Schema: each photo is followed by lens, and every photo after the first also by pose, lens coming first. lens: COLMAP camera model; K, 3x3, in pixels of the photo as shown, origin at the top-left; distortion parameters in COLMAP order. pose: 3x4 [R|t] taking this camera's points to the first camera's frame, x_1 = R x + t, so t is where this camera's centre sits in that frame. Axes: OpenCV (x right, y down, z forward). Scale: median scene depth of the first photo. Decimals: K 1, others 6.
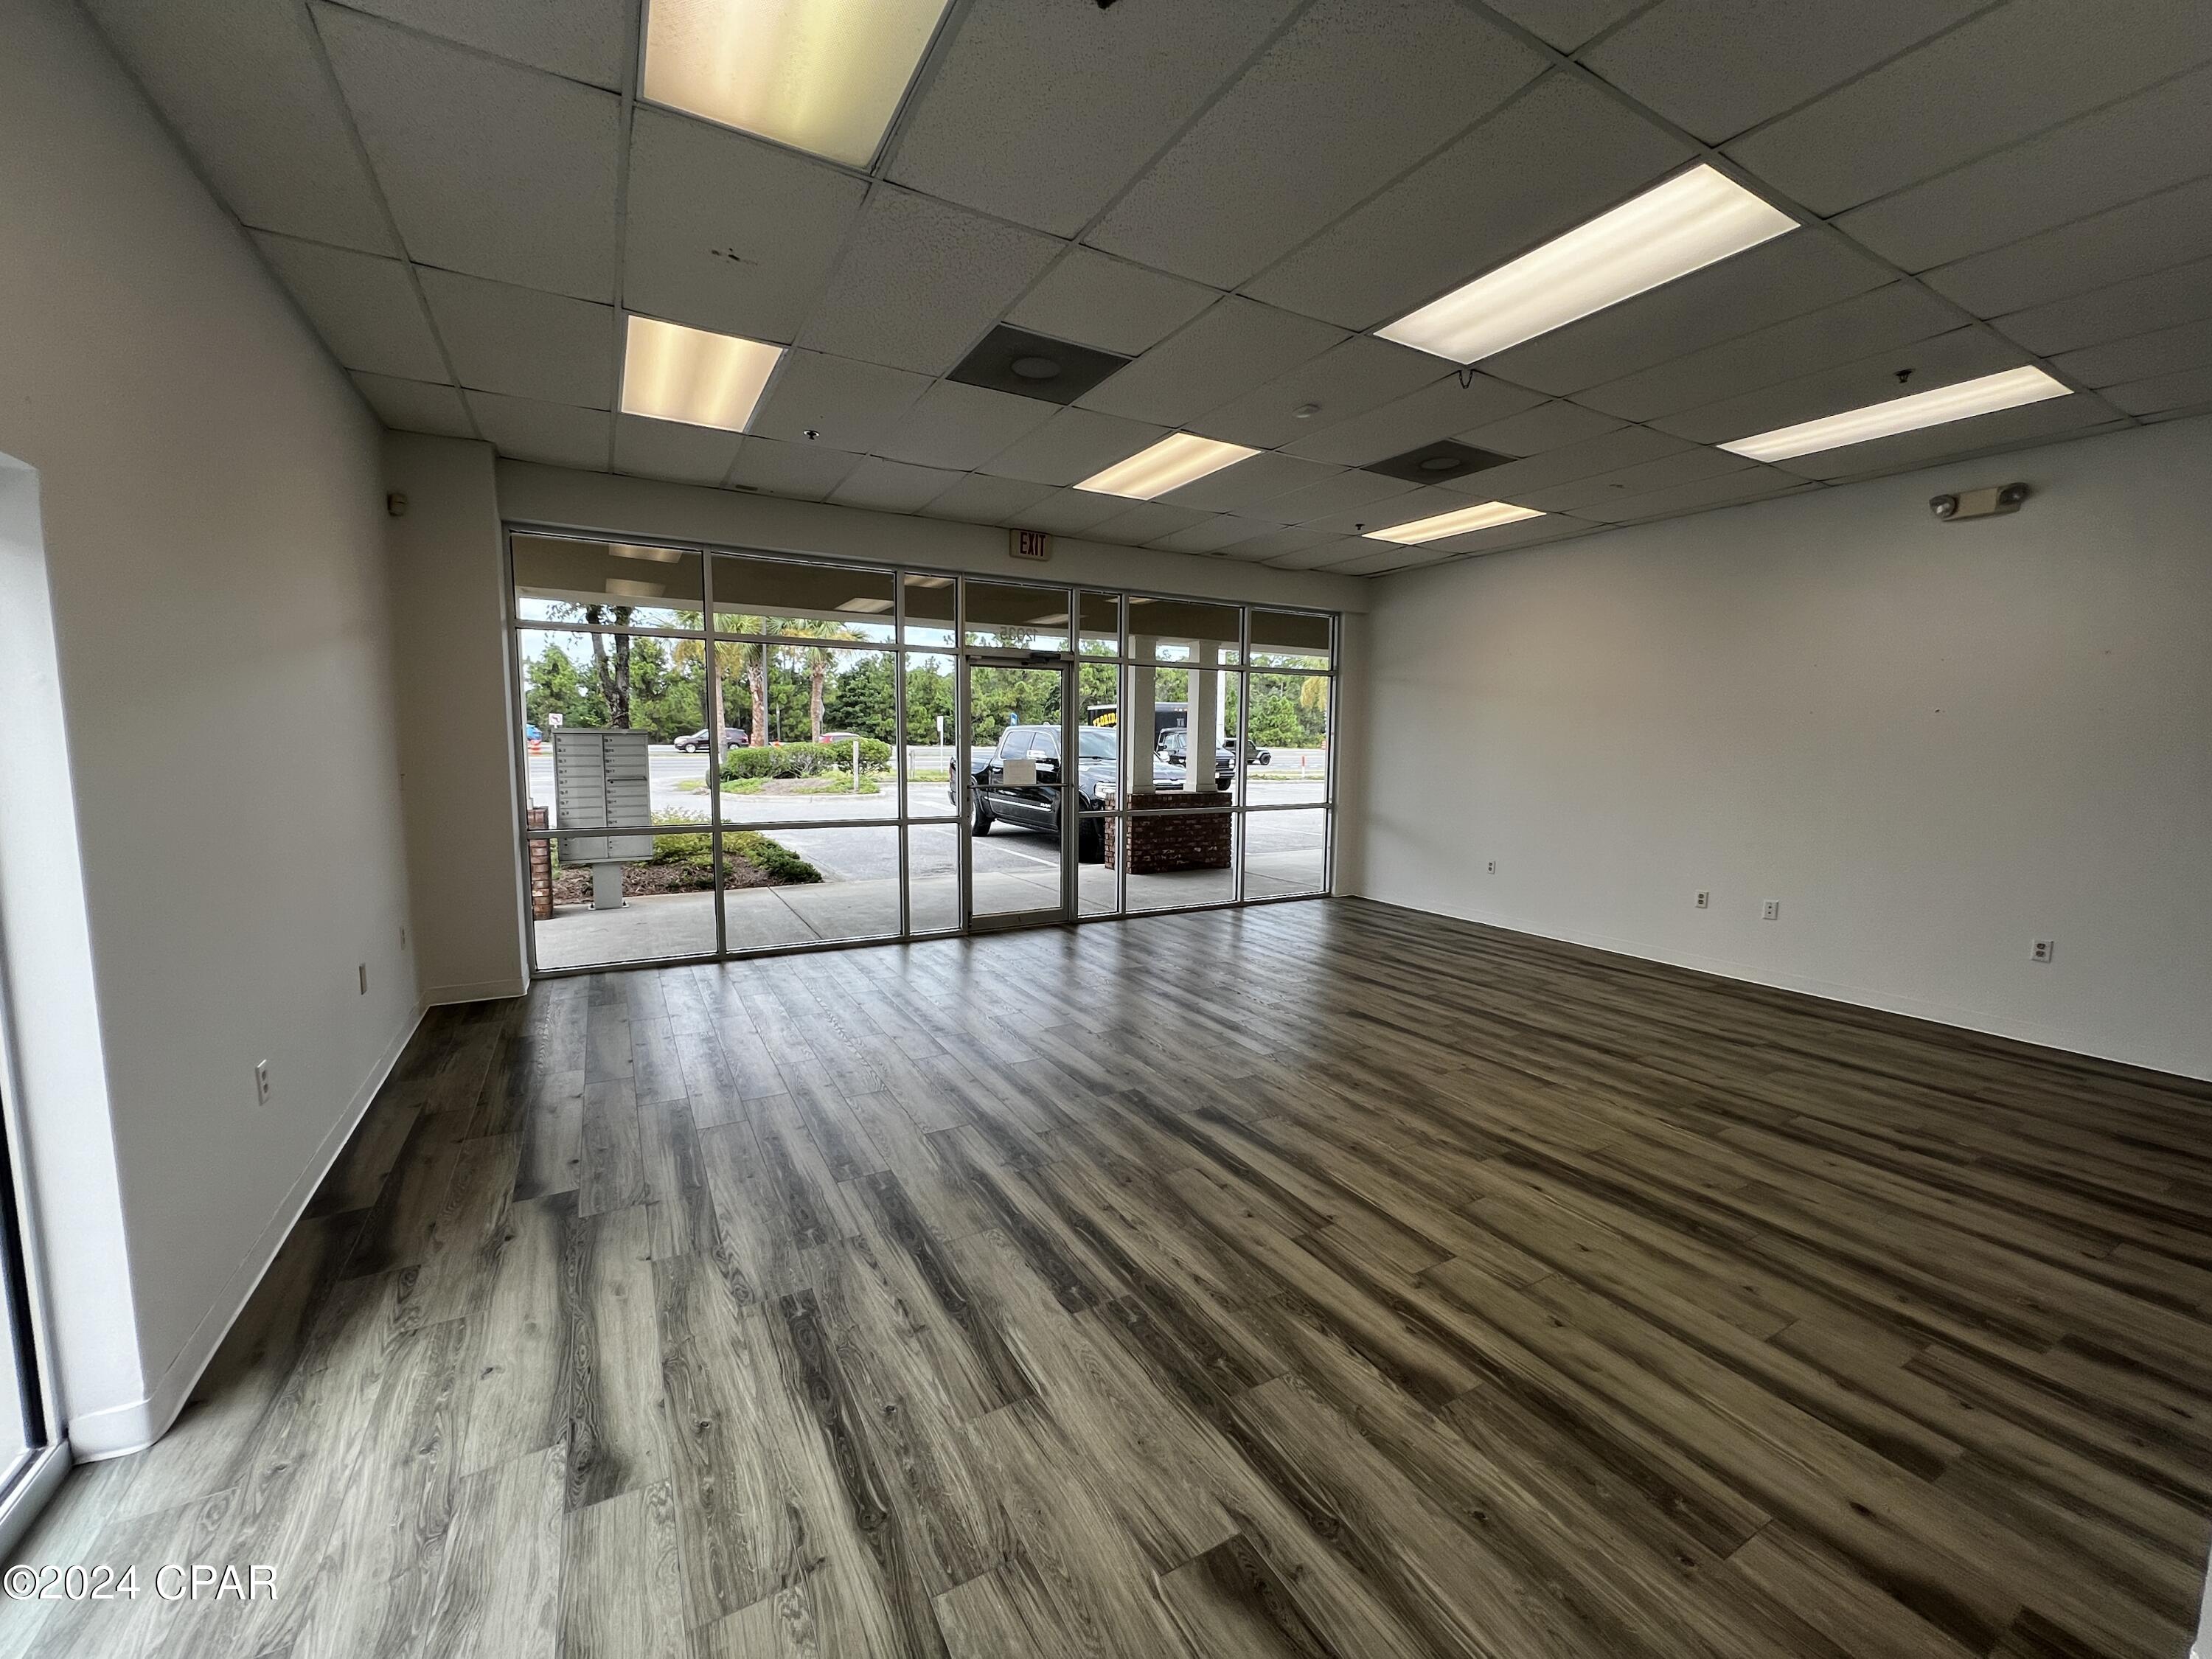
lens RADIAL K [[881.7, 0, 1090.4], [0, 881.7, 830.8], [0, 0, 1]] dist [0.000015, -0.000035]
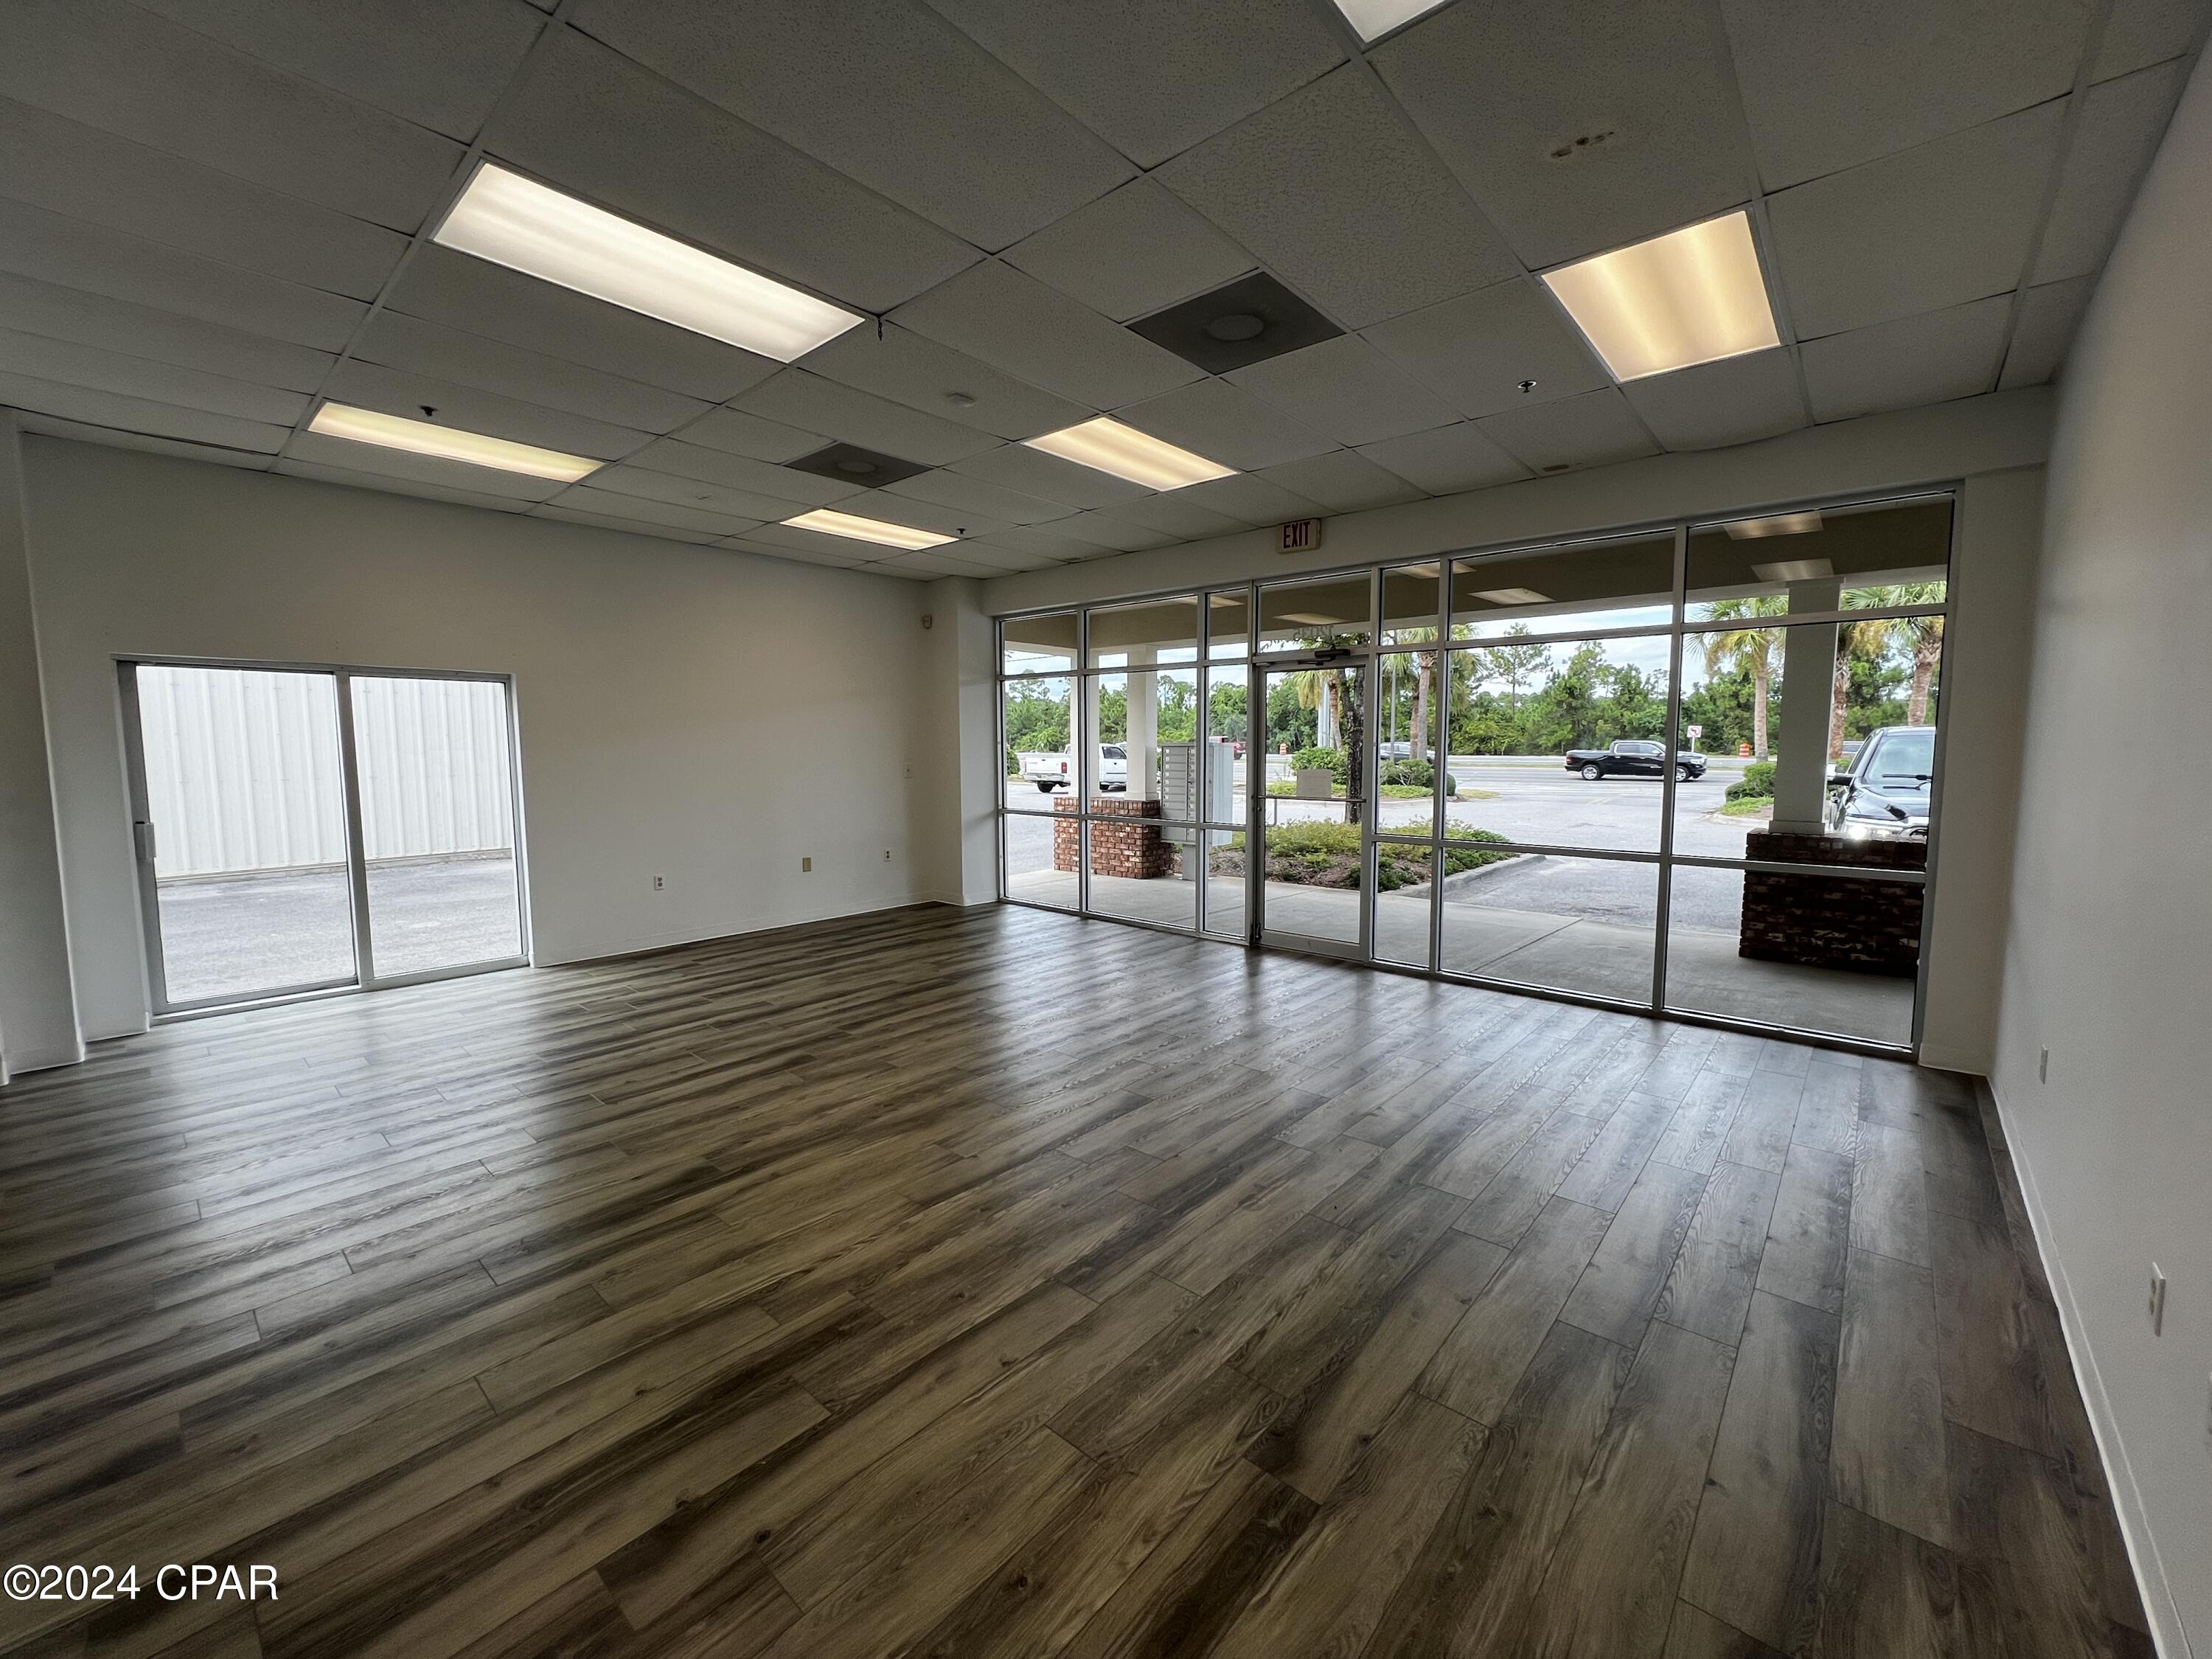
lens RADIAL K [[882.0, 0, 1103.9], [0, 882.0, 823.0], [0, 0, 1]] dist [-0.000246, 0.000104]
pose [[0.332692, 0.072455, -0.940248, 1.202854], [-0.095159, 0.994534, 0.042968, -0.075912], [0.938222, 0.075178, 0.337768, 0.838760]]
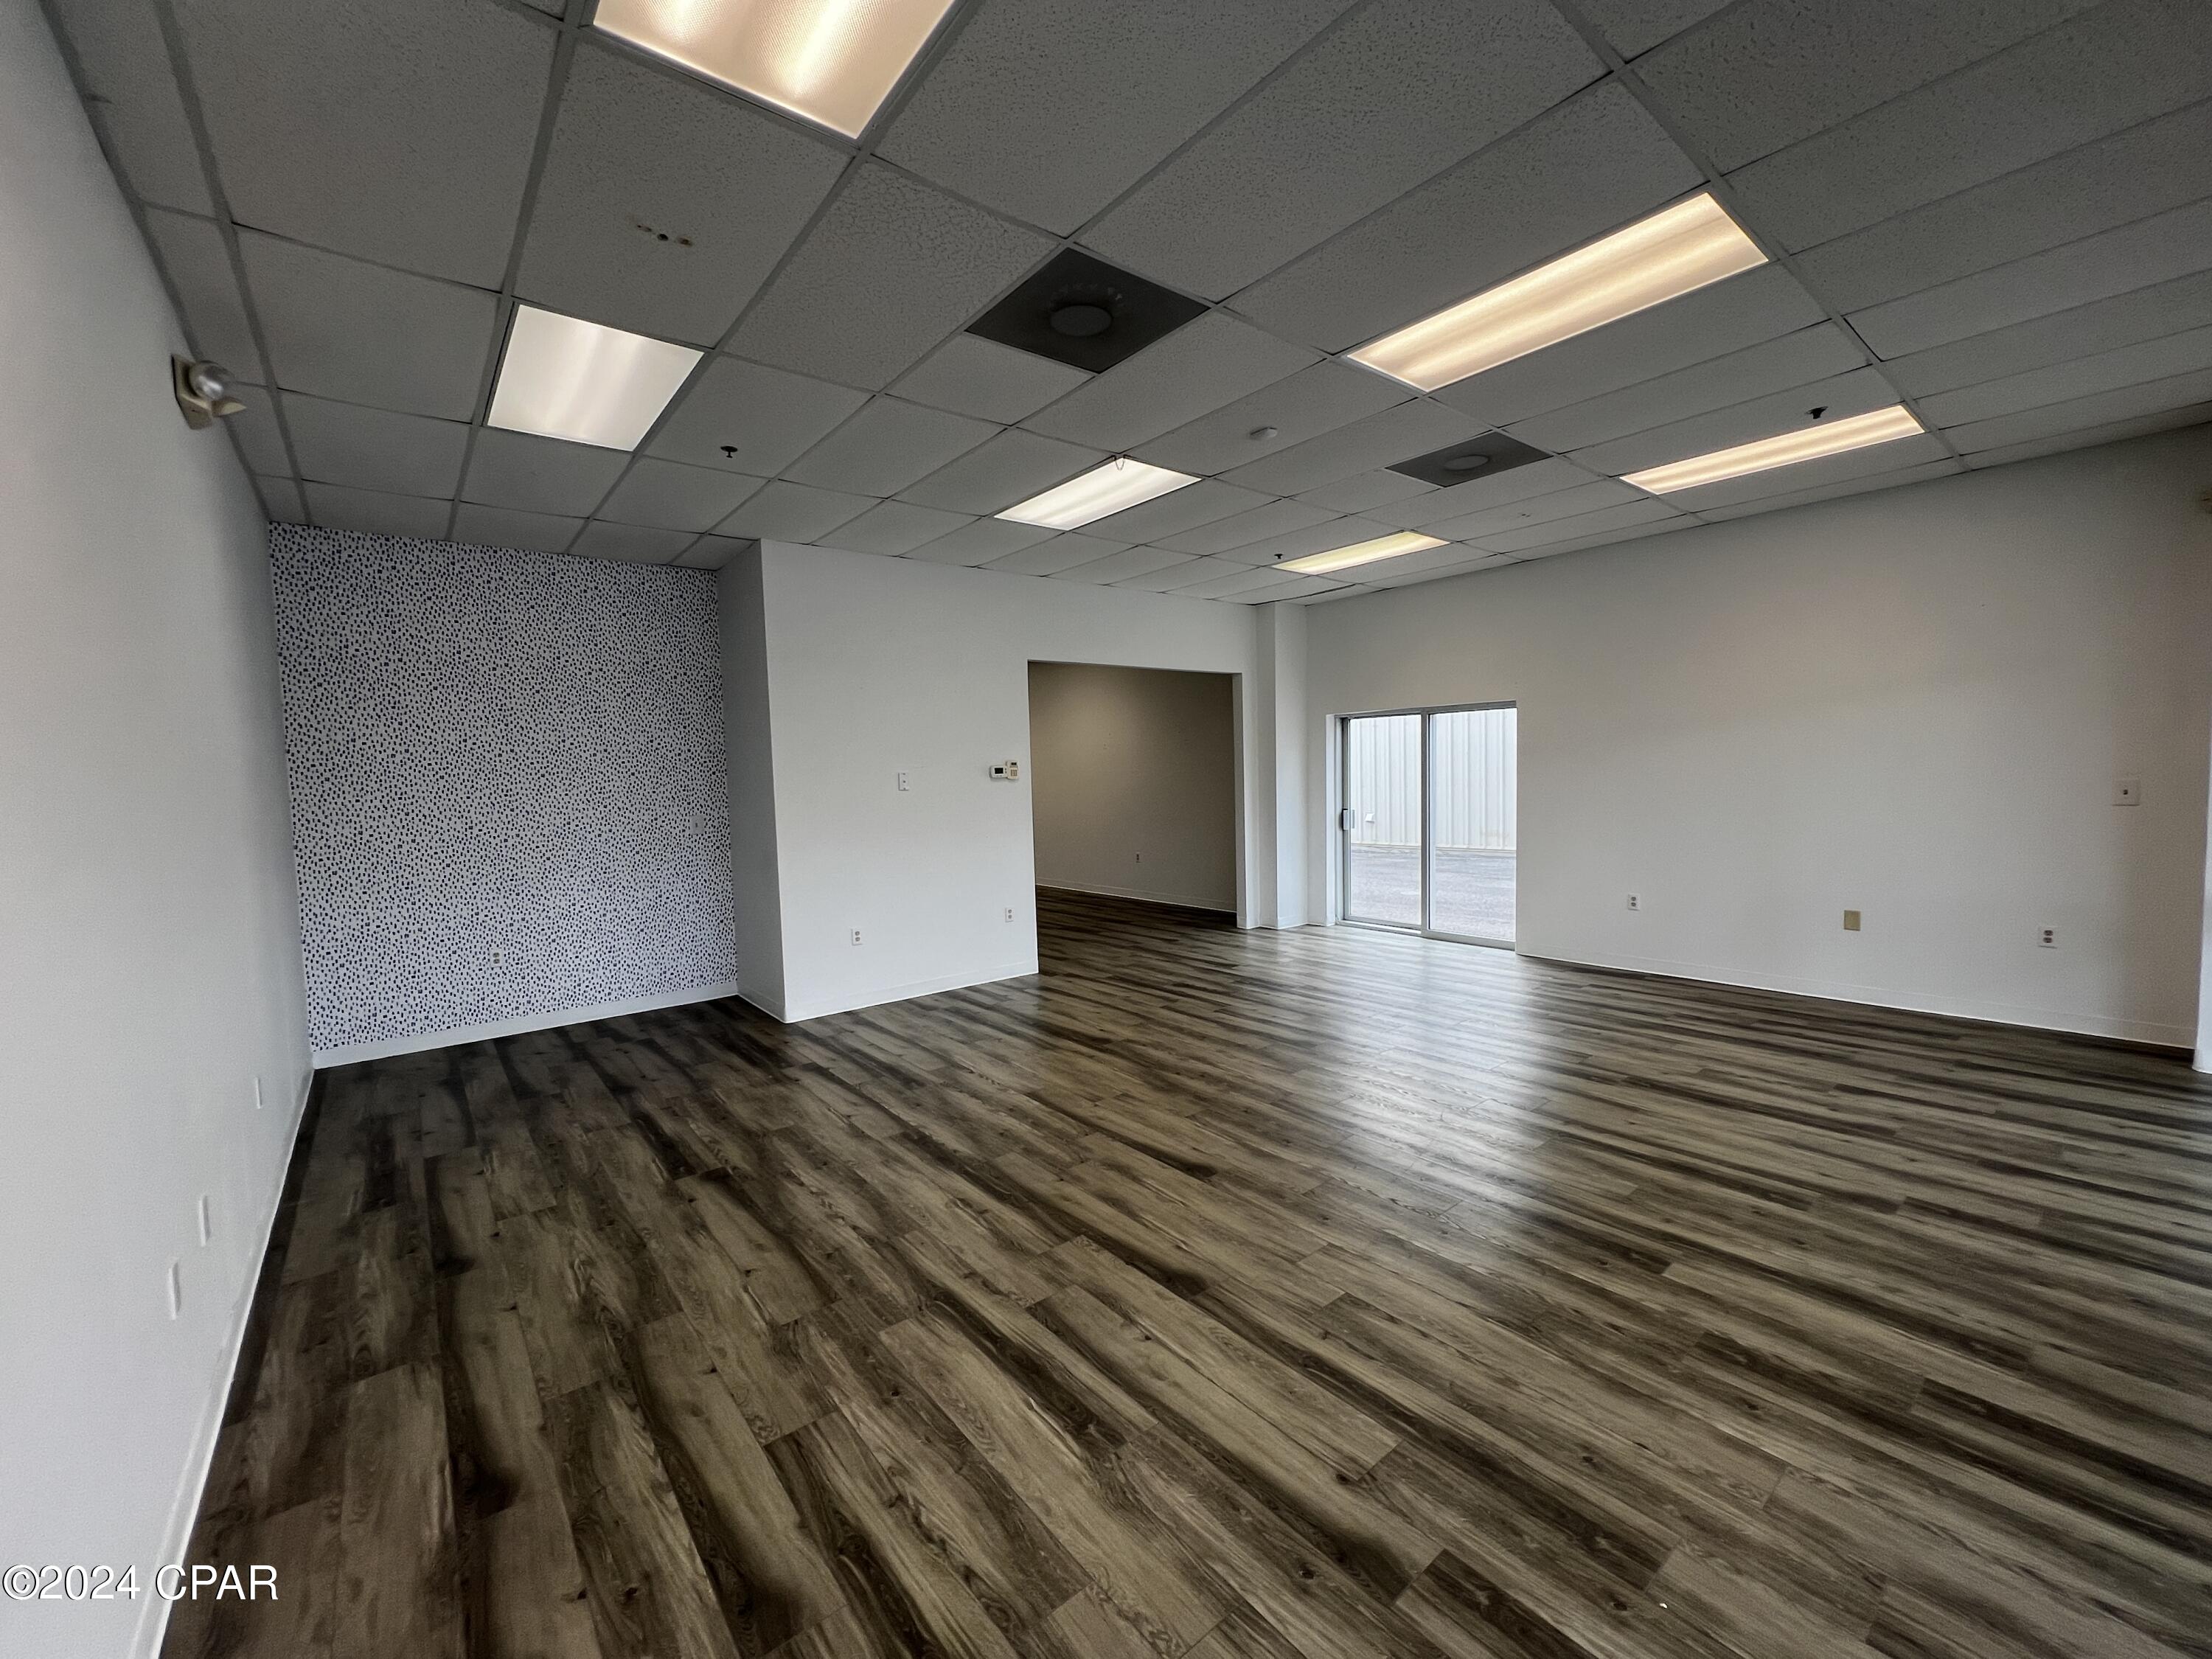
lens RADIAL K [[879.5, 0, 1099.1], [0, 879.5, 823.8], [0, 0, 1]] dist [-0.002917, -0.000301]
pose [[-0.984907, 0.028469, -0.170728, 0.589864], [0.000604, 0.986940, 0.161089, -0.204257], [0.173084, 0.158555, -0.972061, 1.939568]]
